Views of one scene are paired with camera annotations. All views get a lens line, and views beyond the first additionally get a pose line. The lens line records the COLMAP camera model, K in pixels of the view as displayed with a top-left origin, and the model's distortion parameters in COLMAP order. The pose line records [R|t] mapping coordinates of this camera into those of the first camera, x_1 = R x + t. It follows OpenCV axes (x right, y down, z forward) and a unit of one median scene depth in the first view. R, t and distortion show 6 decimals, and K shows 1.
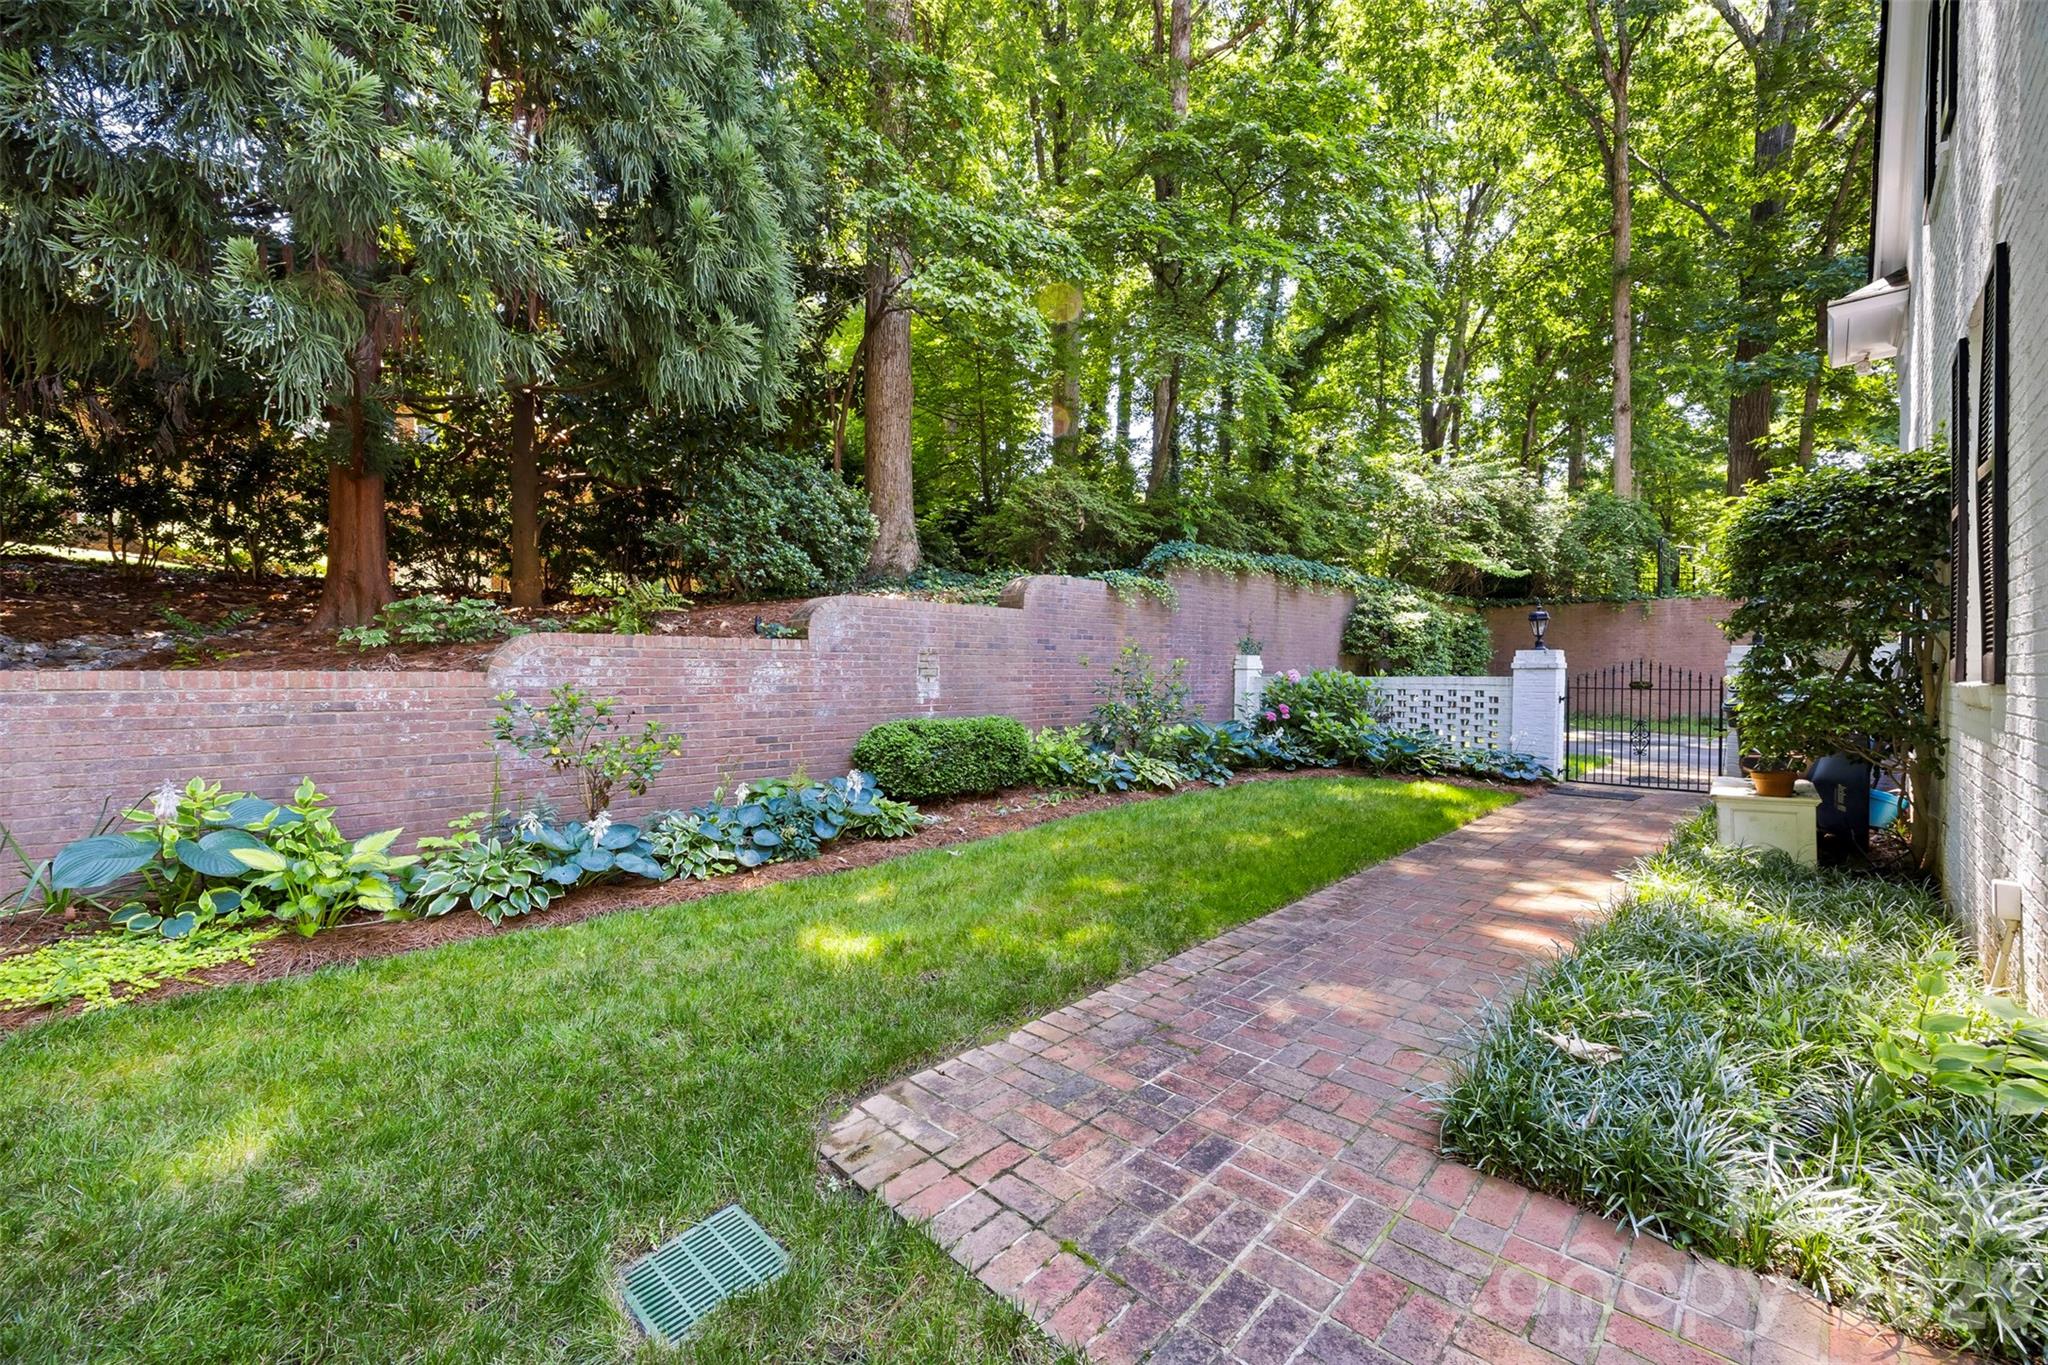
lens RADIAL K [[795.6, 0, 1024.6], [0, 795.6, 674.5], [0, 0, 1]] dist [0.003394, -0.000716]
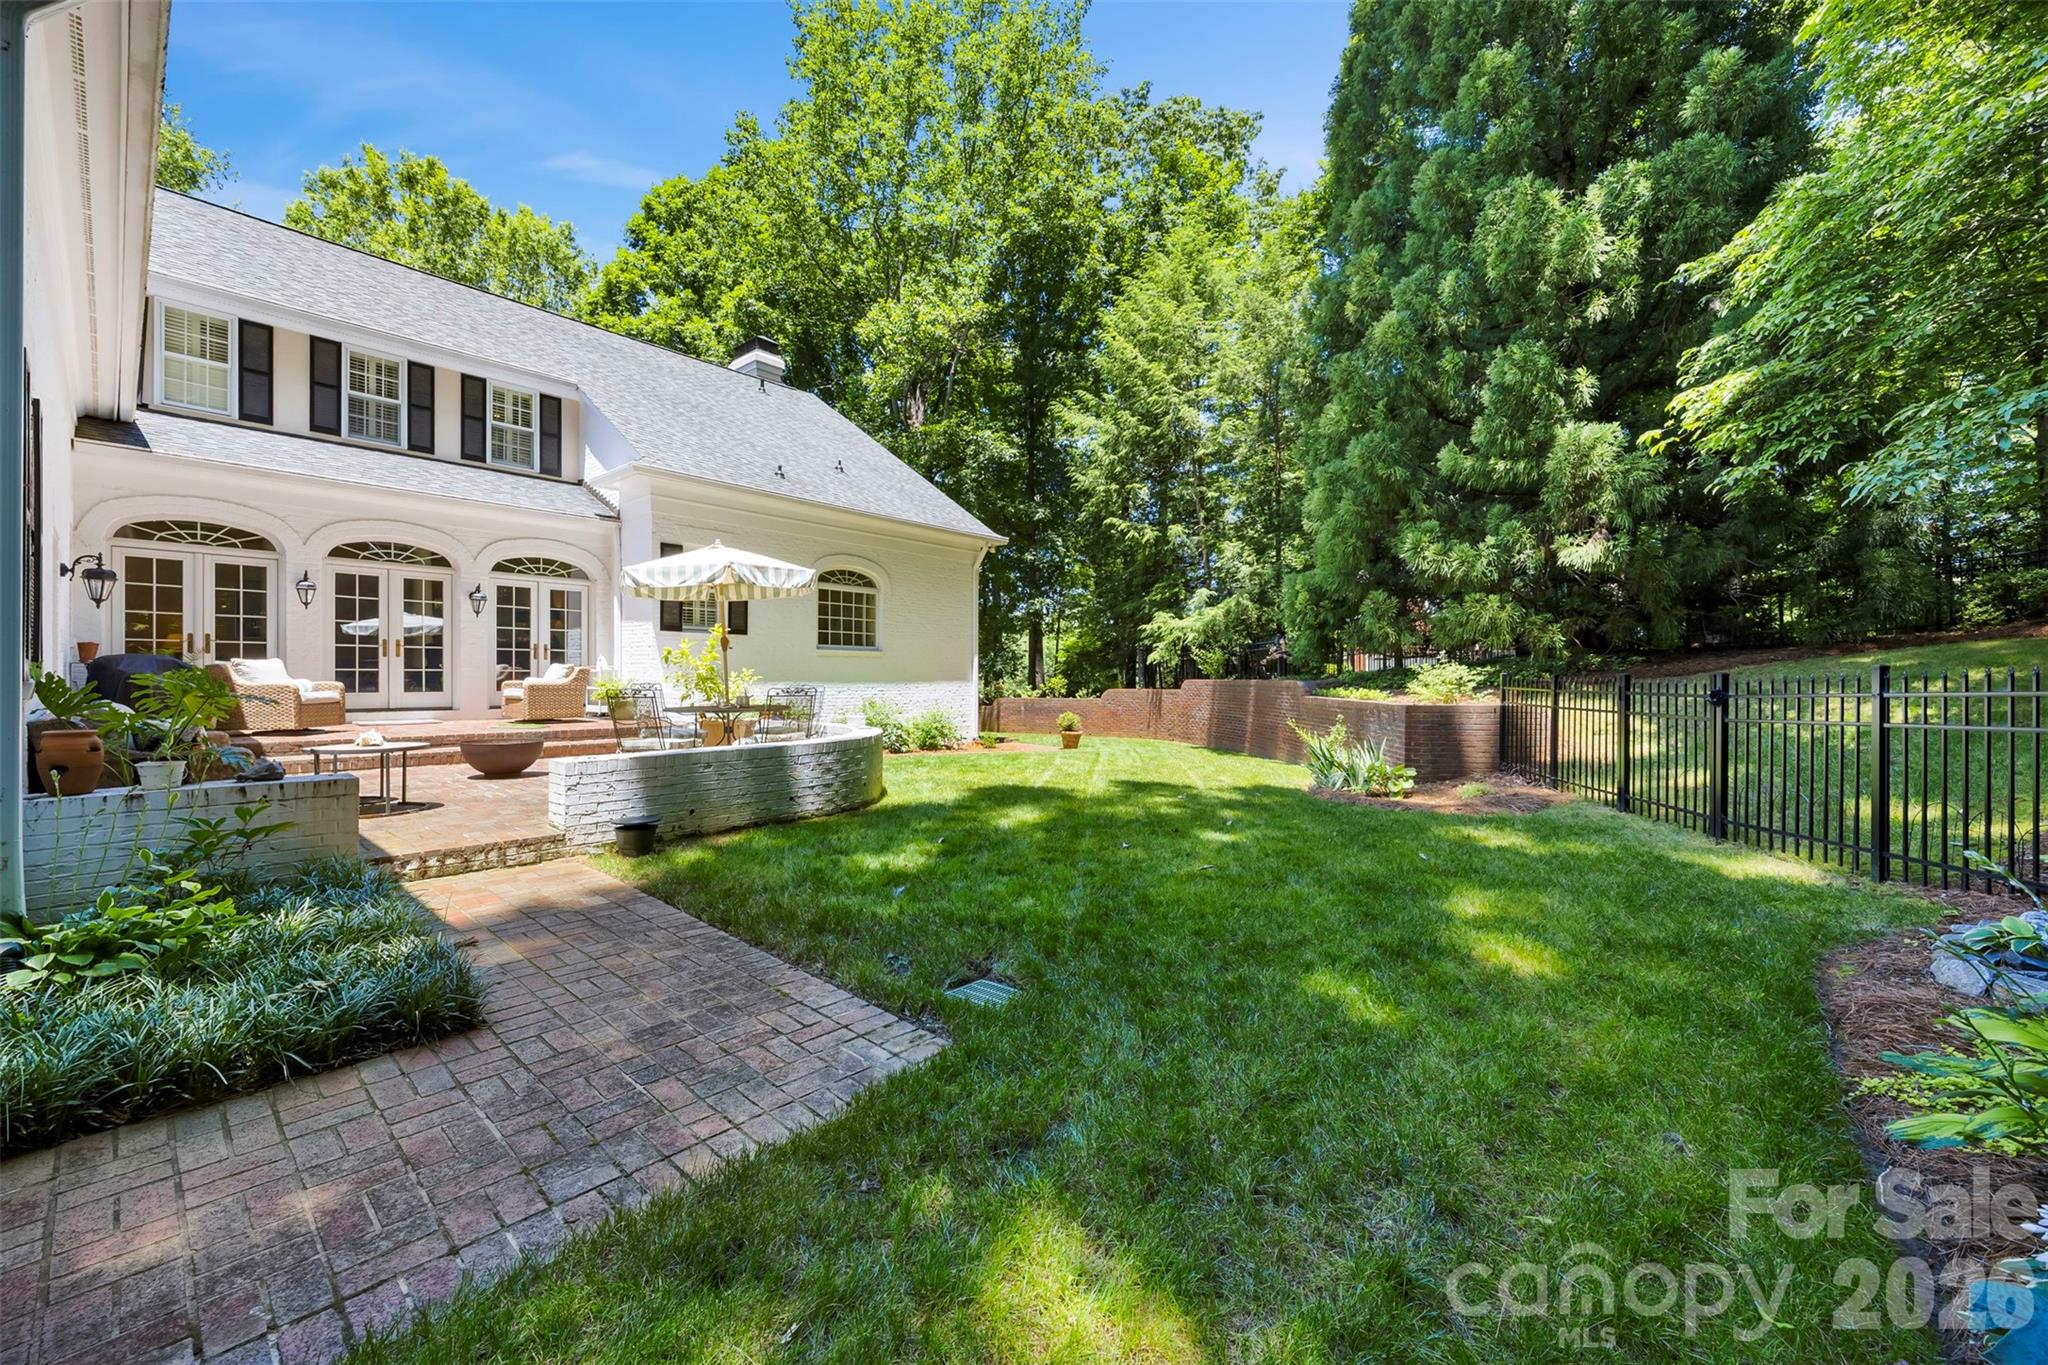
lens RADIAL K [[795.6, 0, 1030.6], [0, 795.6, 682.0], [0, 0, 1]] dist [0.003394, -0.000716]
pose [[-0.996149, -0.000533, -0.087676, -0.283843], [-0.001337, 0.999958, 0.009108, -0.008231], [0.087668, 0.009190, -0.996107, 2.354291]]
